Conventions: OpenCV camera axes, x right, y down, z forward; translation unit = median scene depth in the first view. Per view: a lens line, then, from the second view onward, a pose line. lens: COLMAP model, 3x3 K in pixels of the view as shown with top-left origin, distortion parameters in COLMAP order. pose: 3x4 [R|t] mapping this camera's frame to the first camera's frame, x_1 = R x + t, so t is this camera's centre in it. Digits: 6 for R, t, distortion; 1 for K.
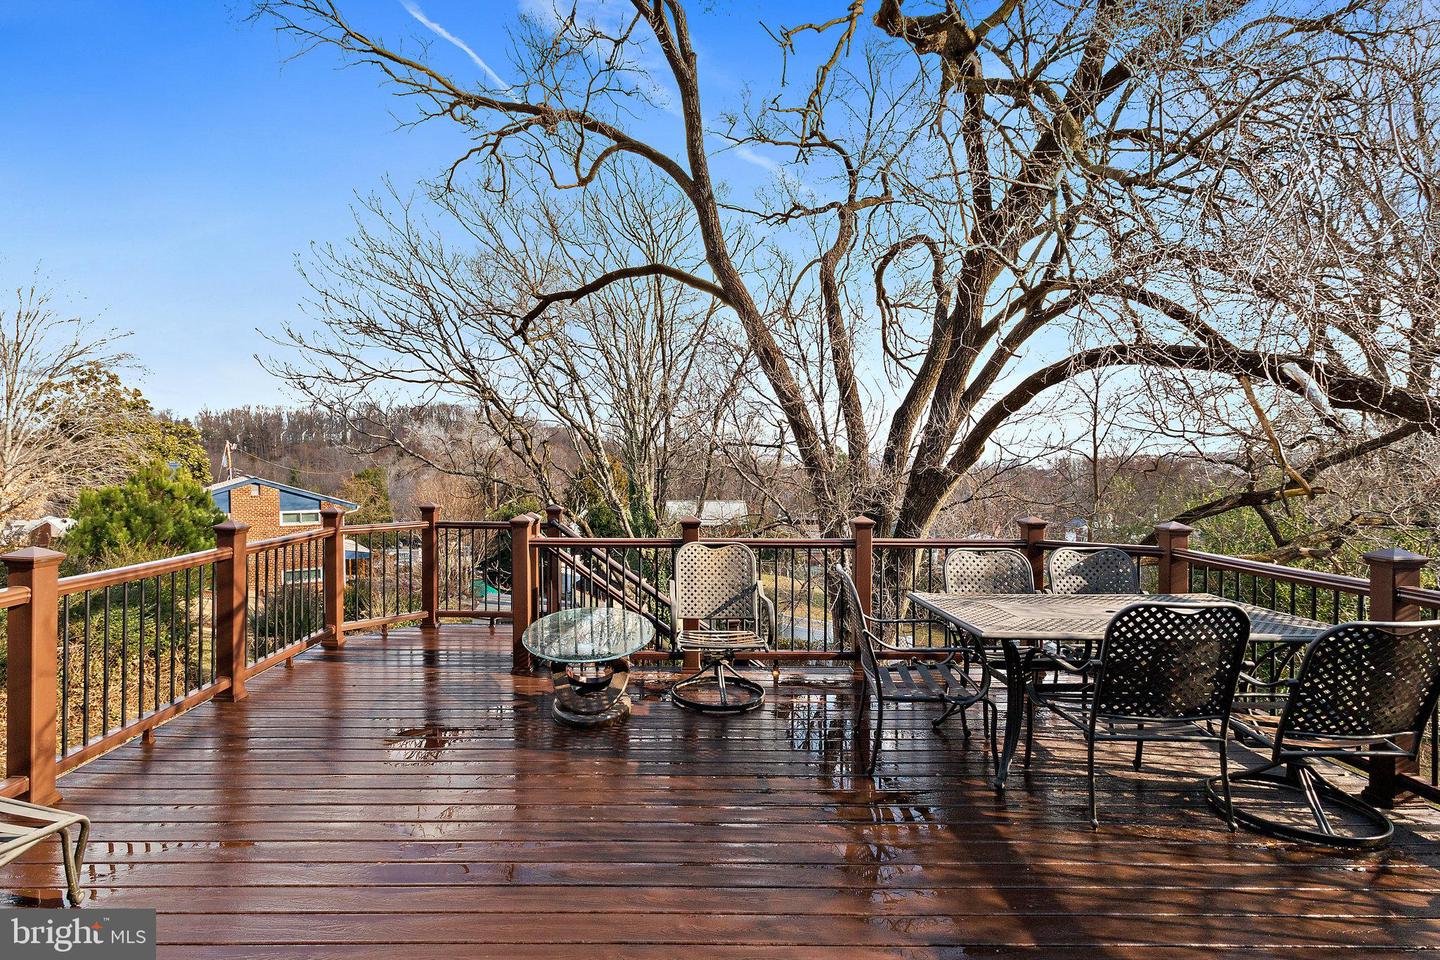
lens RADIAL K [[668.3, 0, 716.5], [0, 668.3, 463.3], [0, 0, 1]] dist [0.001945, 0.000335]
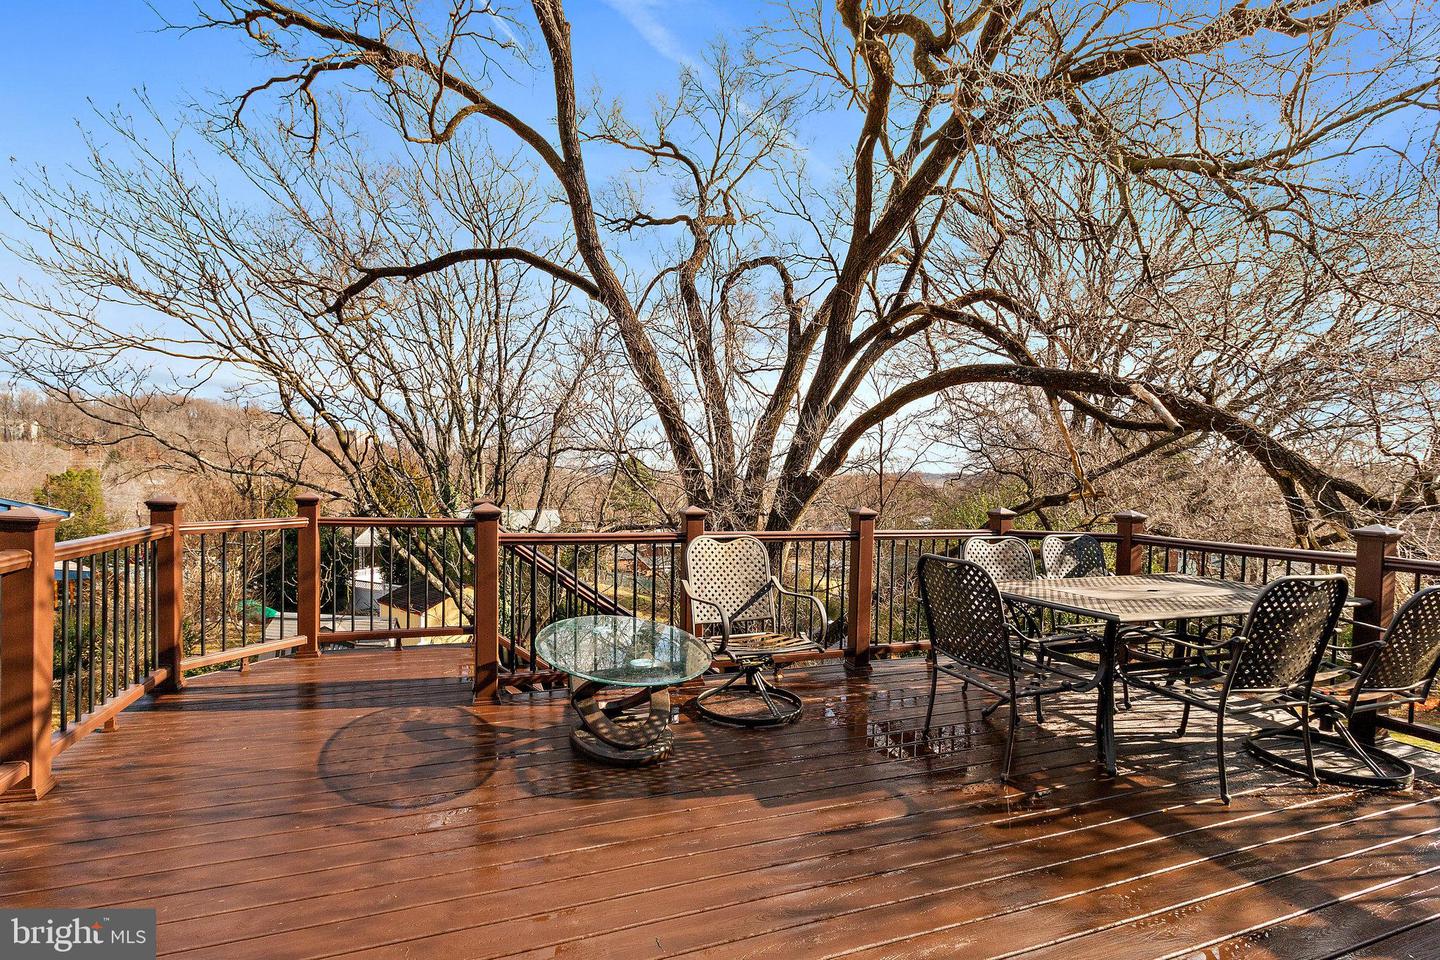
lens RADIAL K [[624.1, 0, 721.1], [0, 624.1, 493.4], [0, 0, 1]] dist [-0.000815, -0.000109]
pose [[0.942673, 0.009669, 0.333576, -0.105690], [-0.018015, 0.999597, 0.021933, 0.016574], [-0.333230, -0.026685, 0.942468, 0.085336]]
